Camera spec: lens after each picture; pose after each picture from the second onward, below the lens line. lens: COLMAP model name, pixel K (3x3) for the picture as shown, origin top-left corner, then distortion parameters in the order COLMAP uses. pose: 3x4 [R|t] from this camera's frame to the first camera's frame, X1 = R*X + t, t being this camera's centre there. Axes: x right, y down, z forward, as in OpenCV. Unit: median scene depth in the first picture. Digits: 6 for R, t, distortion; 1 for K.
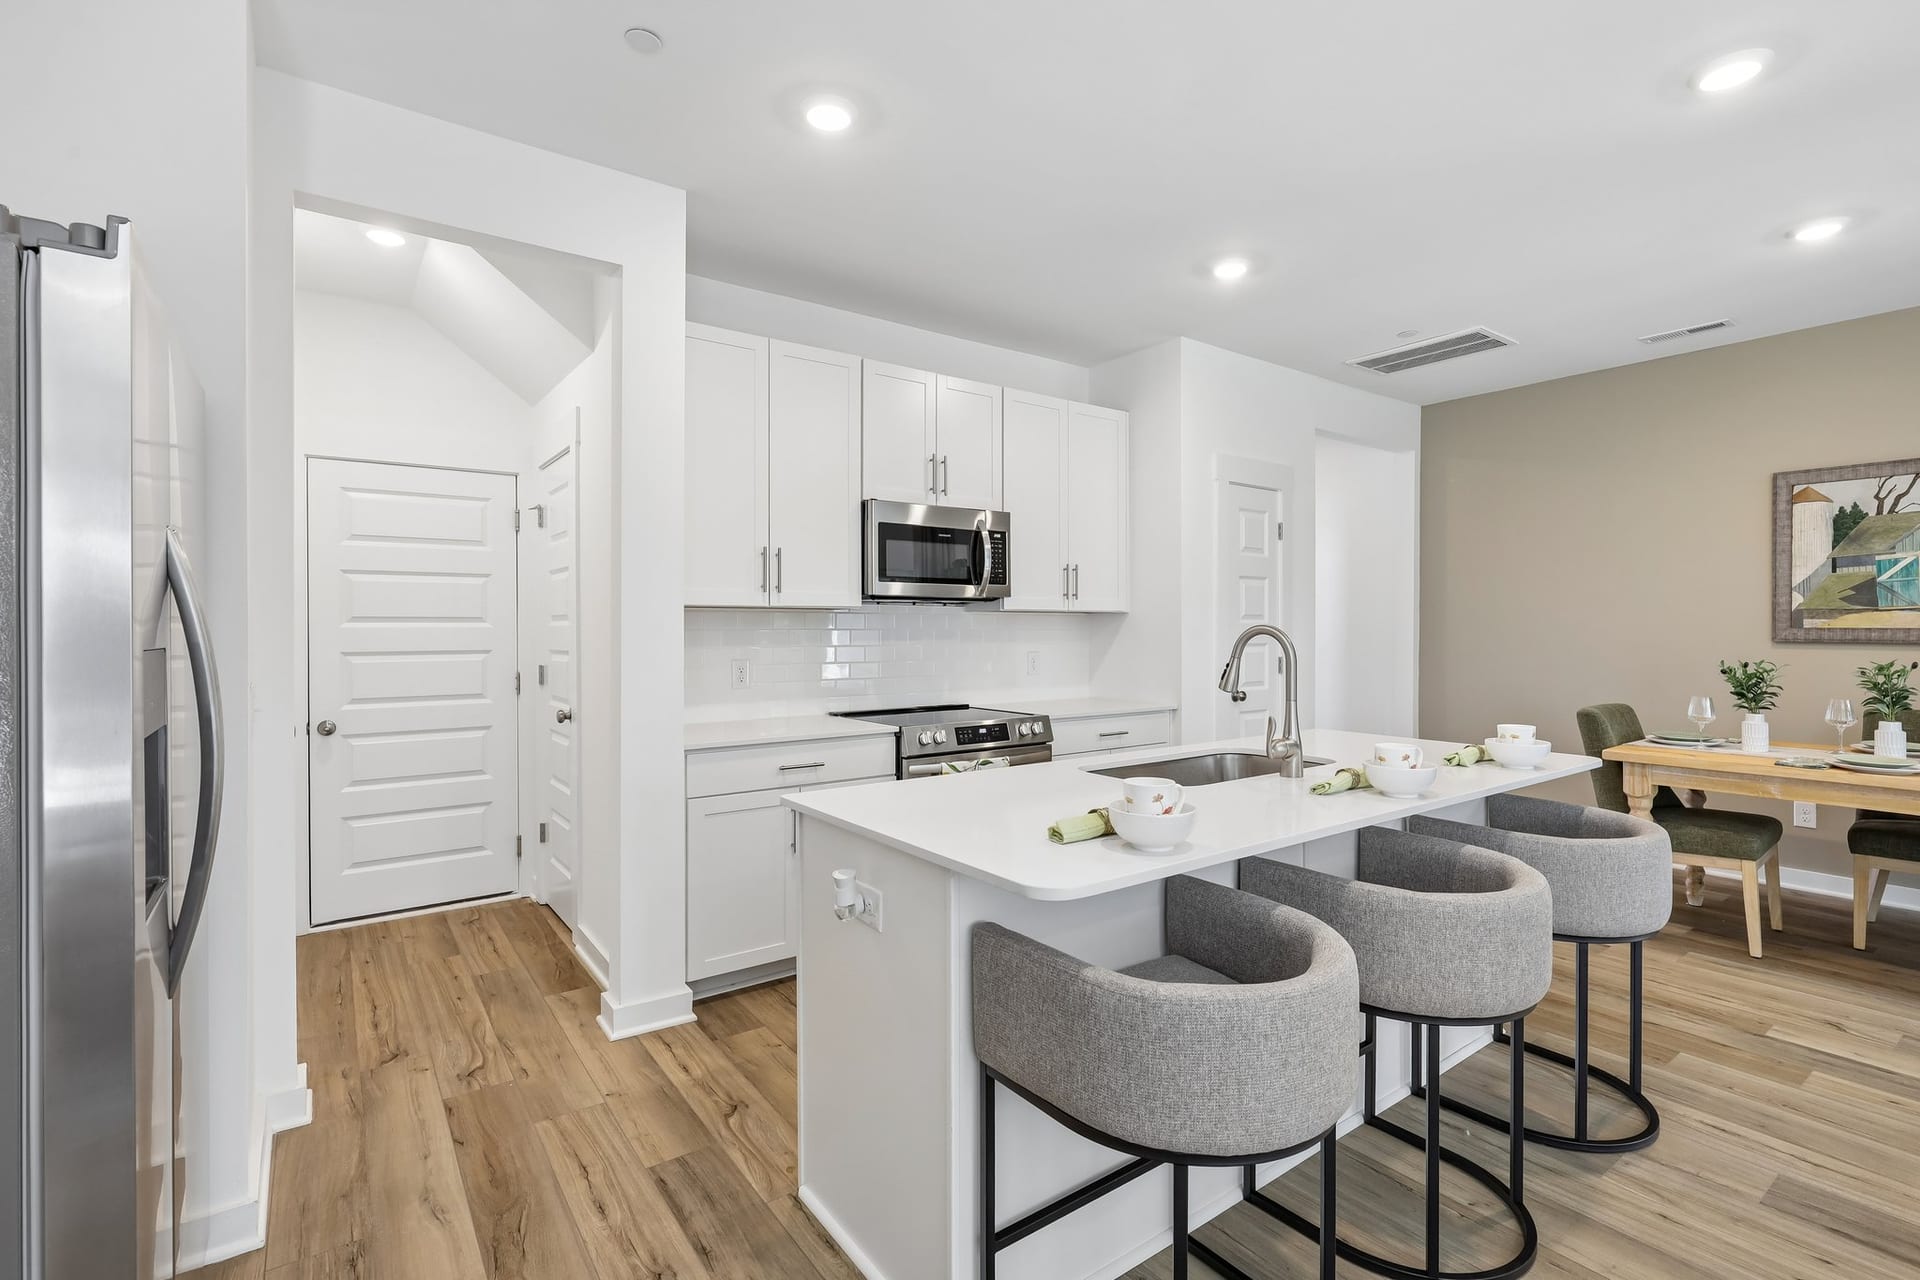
lens RADIAL K [[877.5, 0, 955.8], [0, 877.5, 628.3], [0, 0, 1]] dist [0.001000, -0.001962]
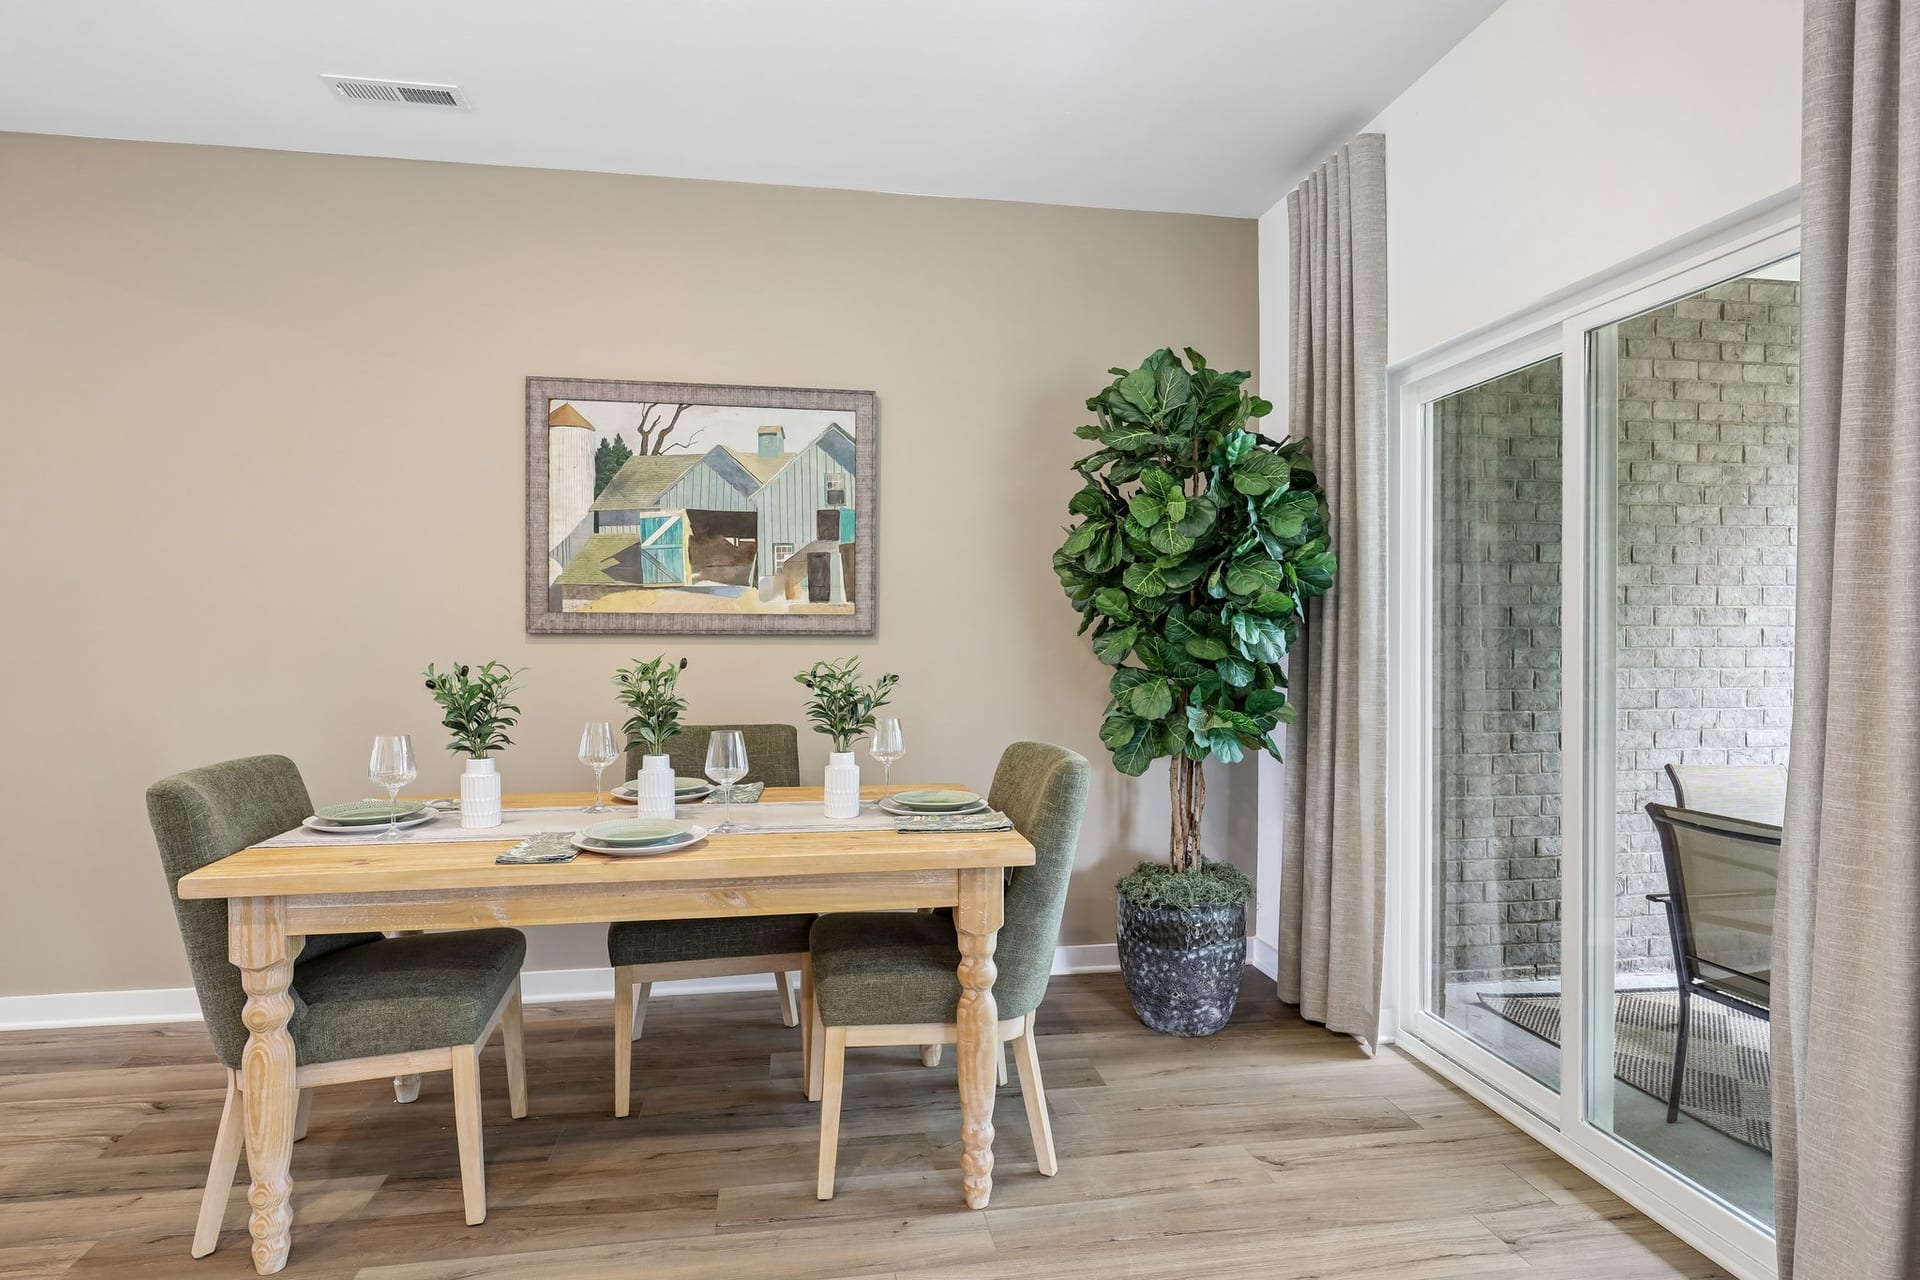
lens RADIAL K [[1005.4, 0, 955.3], [0, 1005.4, 636.9], [0, 0, 1]] dist [0.003695, 0.000608]
pose [[0.443633, -0.003615, 0.896201, 0.439144], [0.000392, 0.999993, 0.003840, 0.016969], [-0.896209, -0.001353, 0.443631, 0.415703]]
